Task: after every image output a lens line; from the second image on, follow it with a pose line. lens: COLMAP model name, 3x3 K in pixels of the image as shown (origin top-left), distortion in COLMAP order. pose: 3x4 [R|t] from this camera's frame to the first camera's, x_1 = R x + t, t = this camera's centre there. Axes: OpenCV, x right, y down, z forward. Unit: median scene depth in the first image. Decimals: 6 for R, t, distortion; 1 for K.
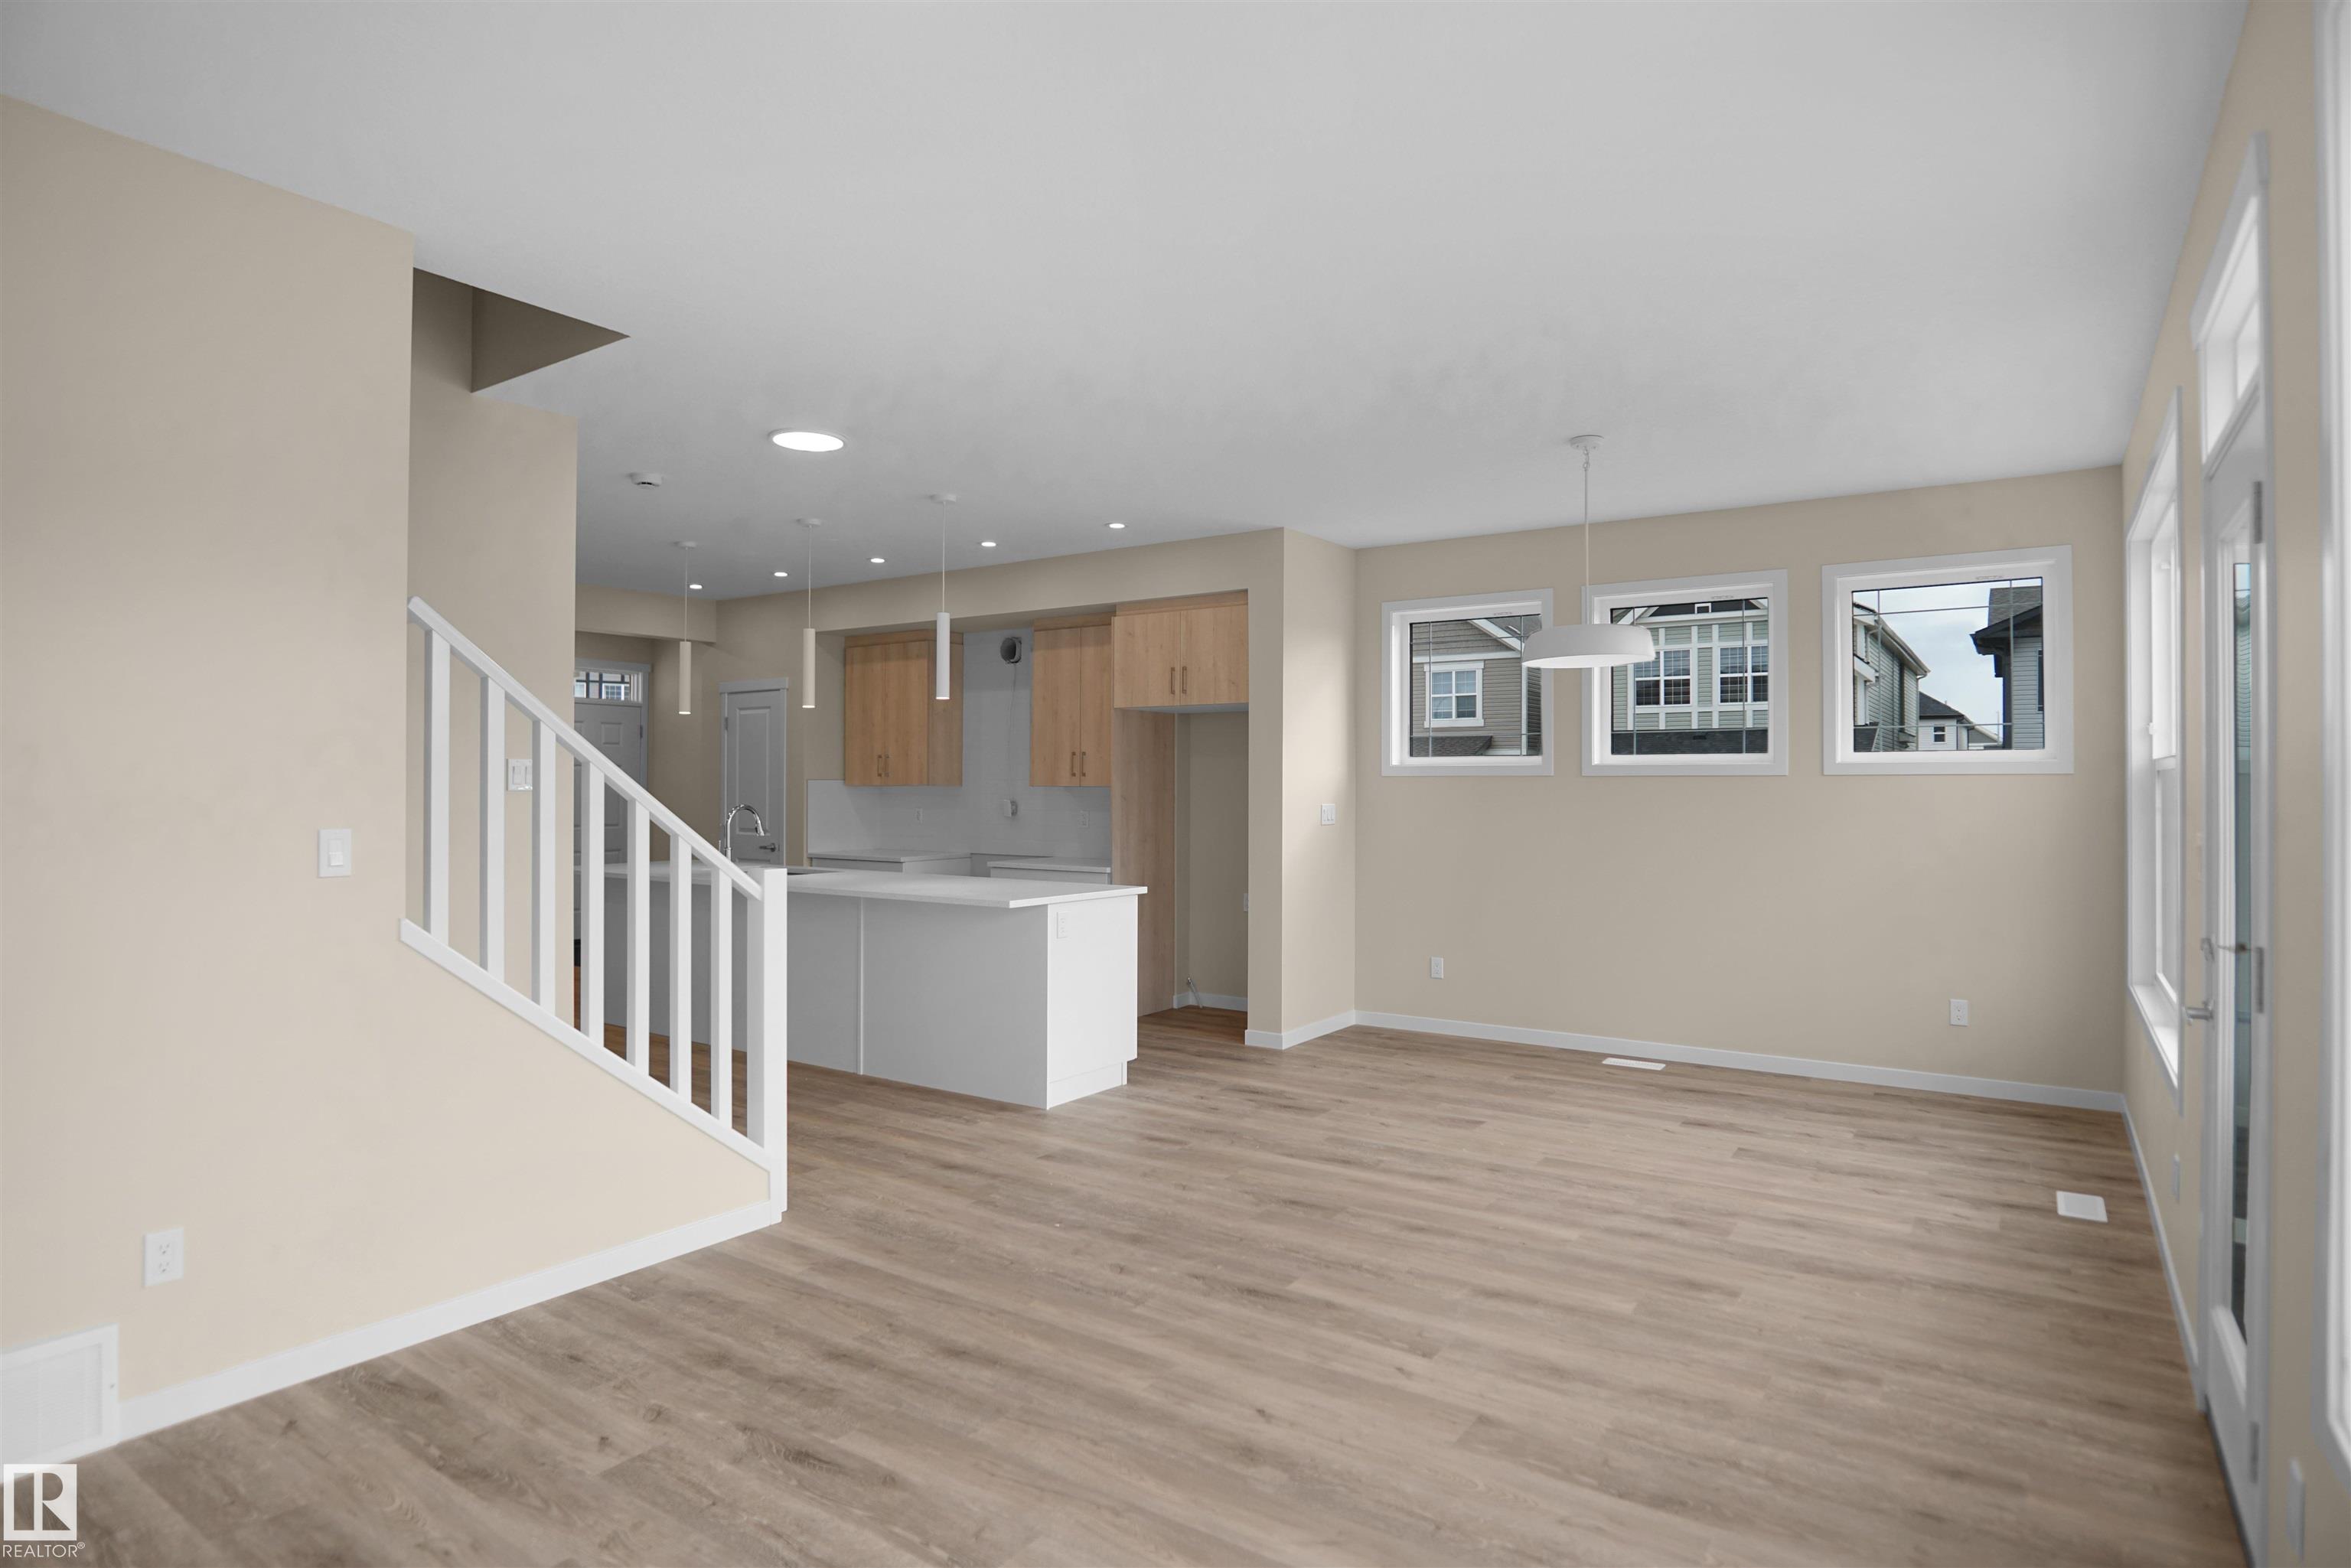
lens RADIAL K [[1284.5, 0, 1190.4], [0, 1284.5, 774.4], [0, 0, 1]] dist [-0.037527, 0.008421]
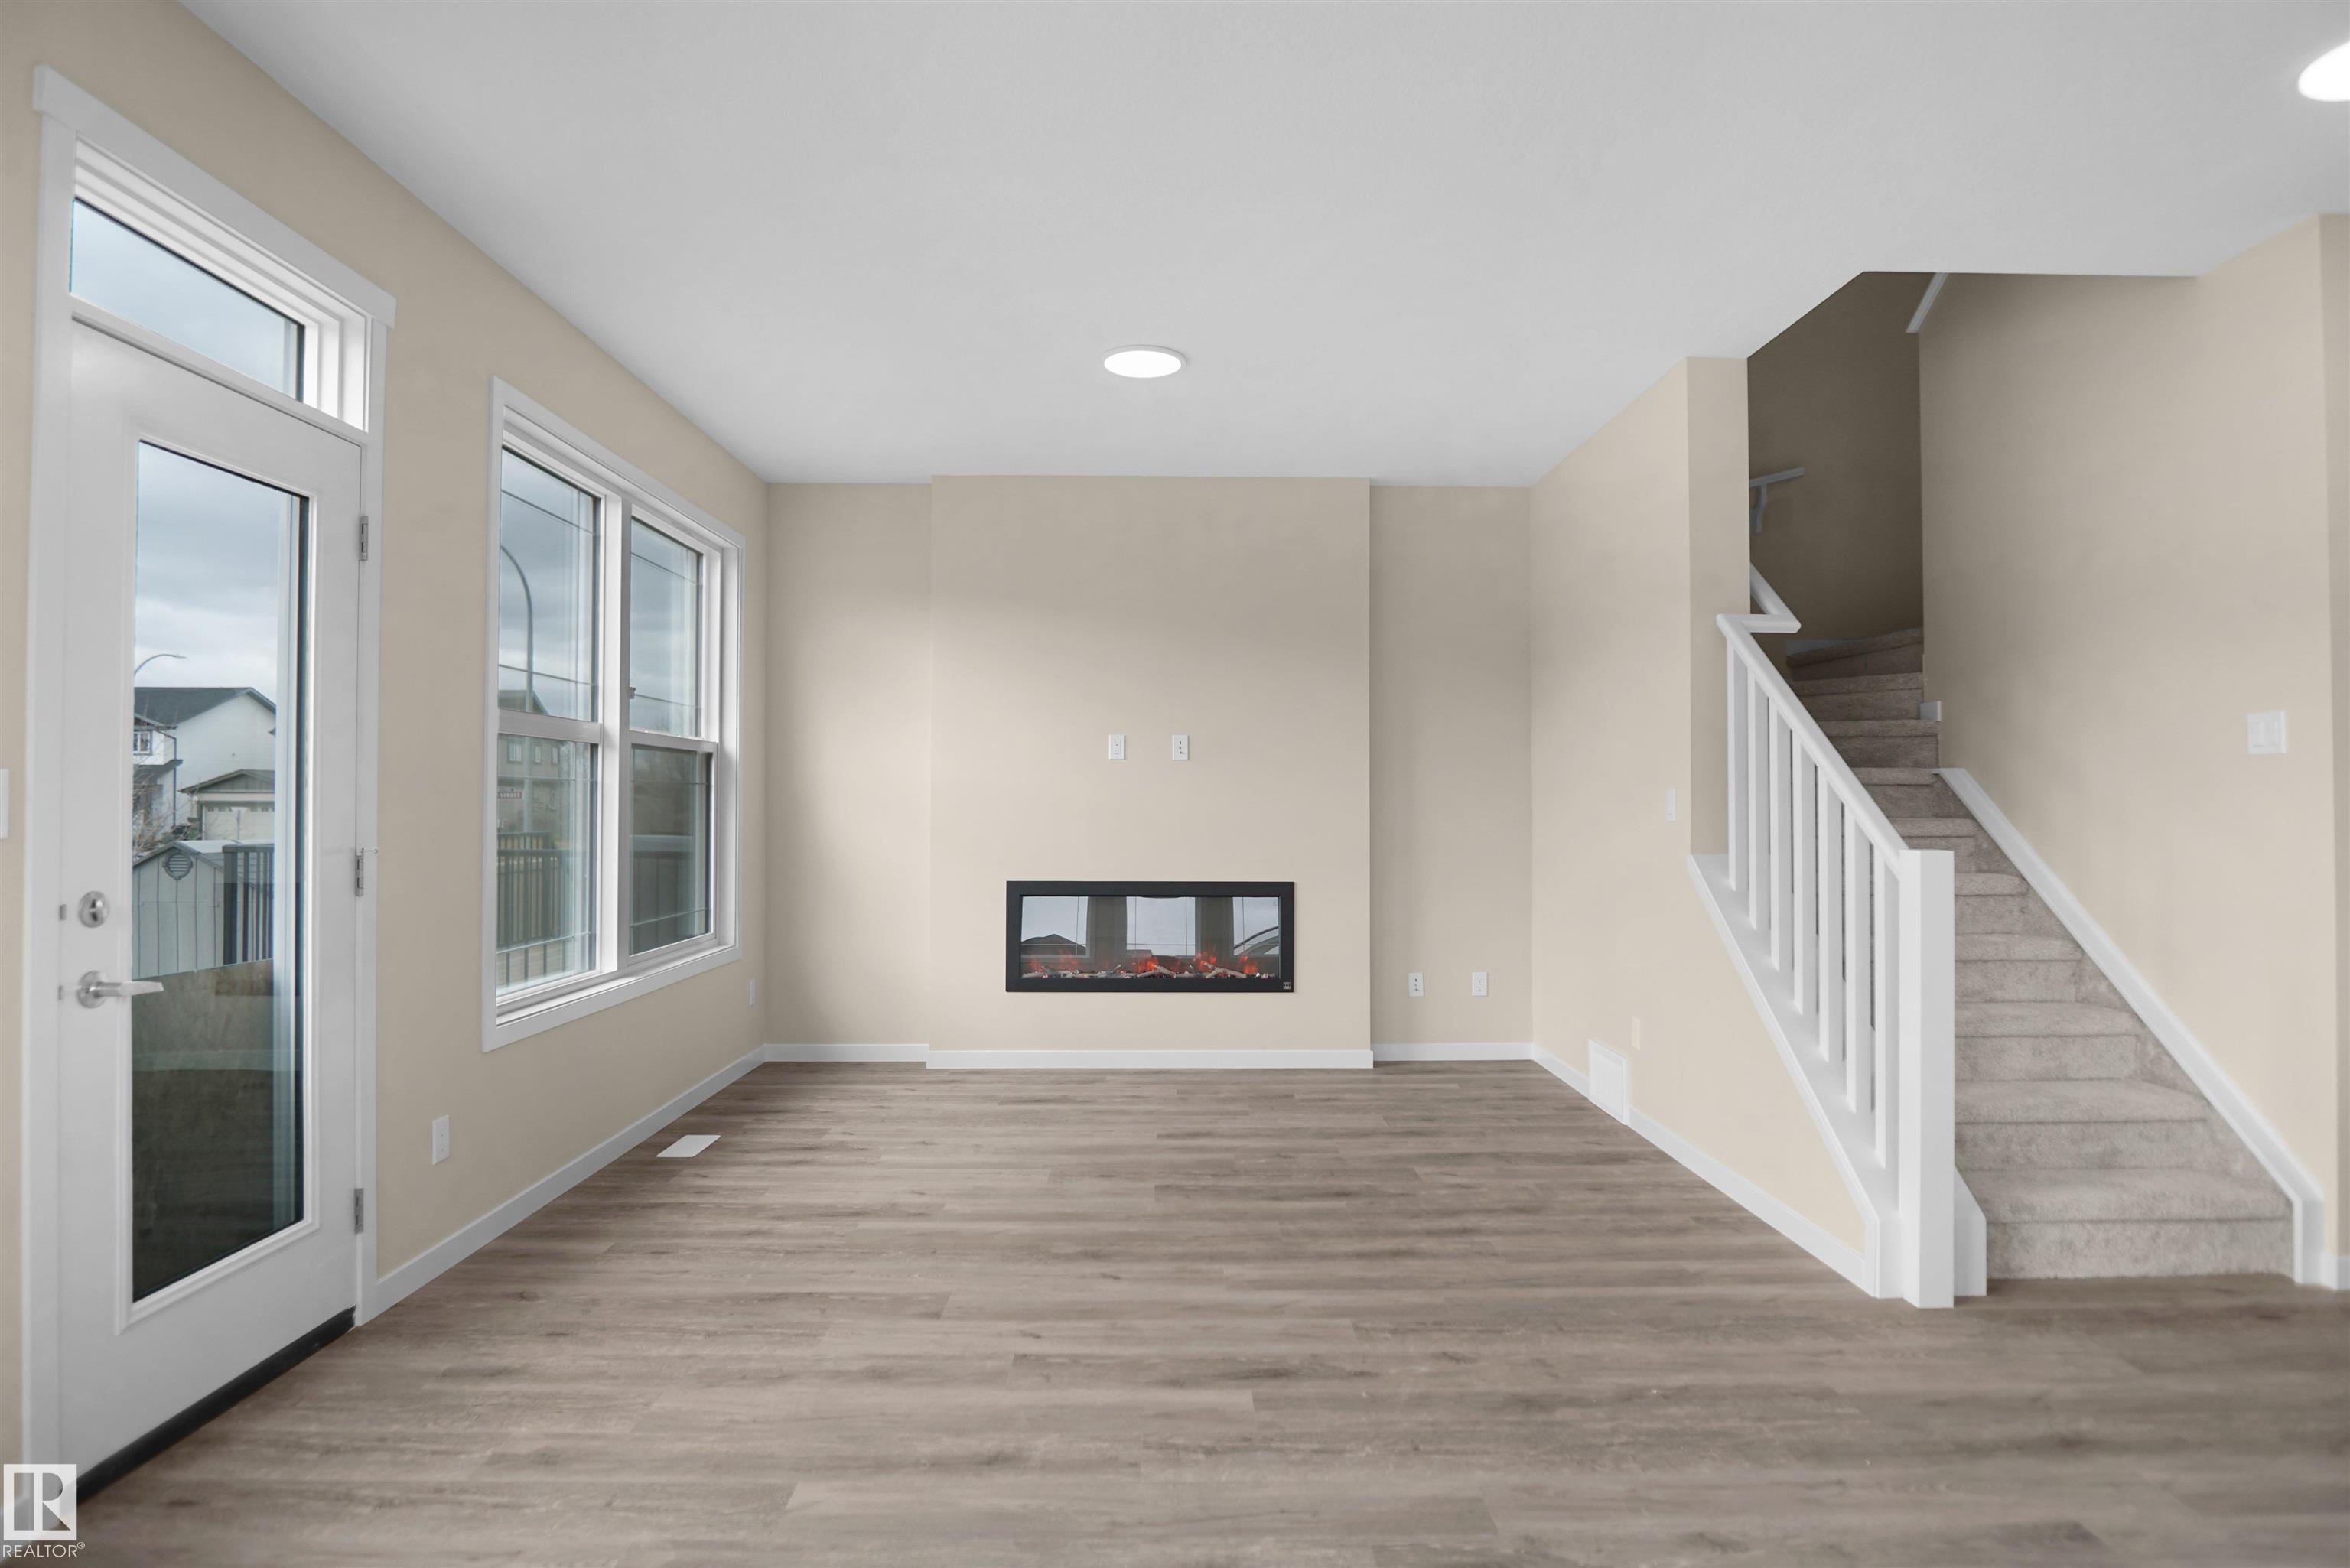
lens RADIAL K [[1270.2, 0, 1212.0], [0, 1270.2, 782.7], [0, 0, 1]] dist [-0.037667, 0.012407]
pose [[-0.808572, -0.011745, -0.588281, 0.478054], [0.003024, 0.999705, -0.024115, 0.052142], [0.588390, -0.021278, -0.808297, 1.421200]]
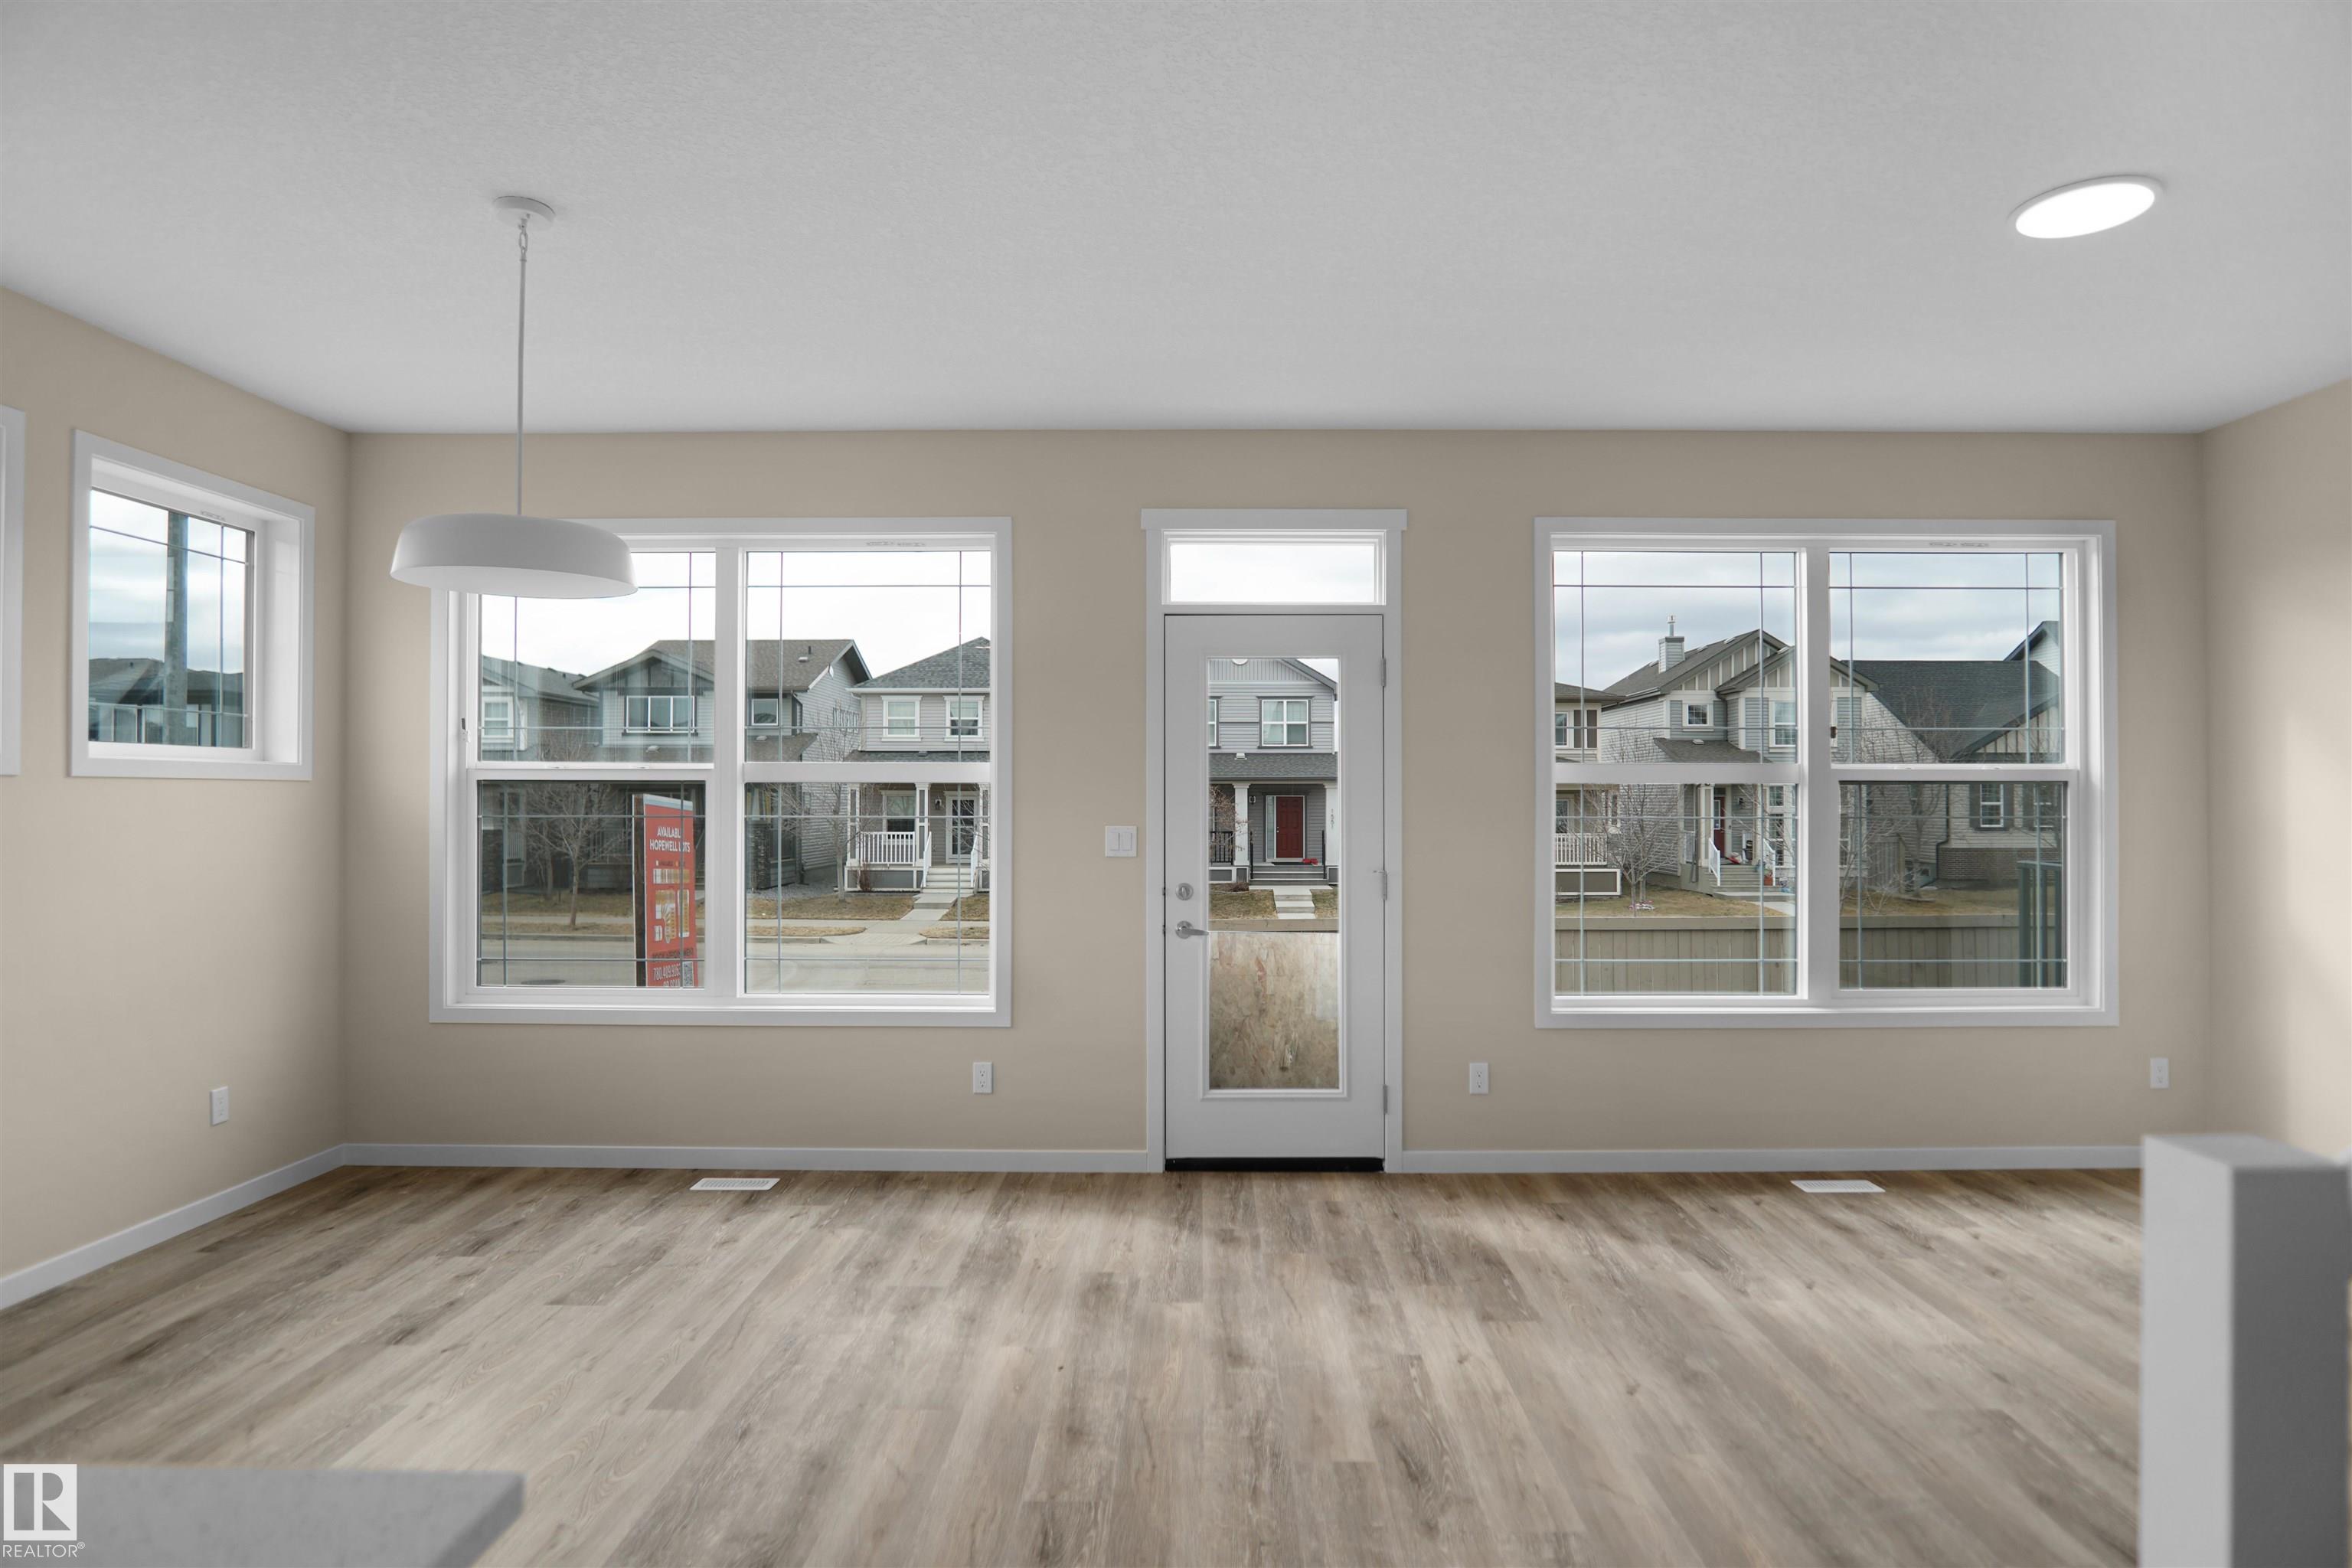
lens RADIAL K [[1277.7, 0, 1176.0], [0, 1277.7, 784.0], [0, 0, 1]] dist [-0.034989, 0.012146]
pose [[-0.554442, 0.007392, 0.832189, -0.433234], [-0.009303, 0.999843, -0.015079, 0.011659], [-0.832170, -0.016102, -0.554287, 1.350078]]
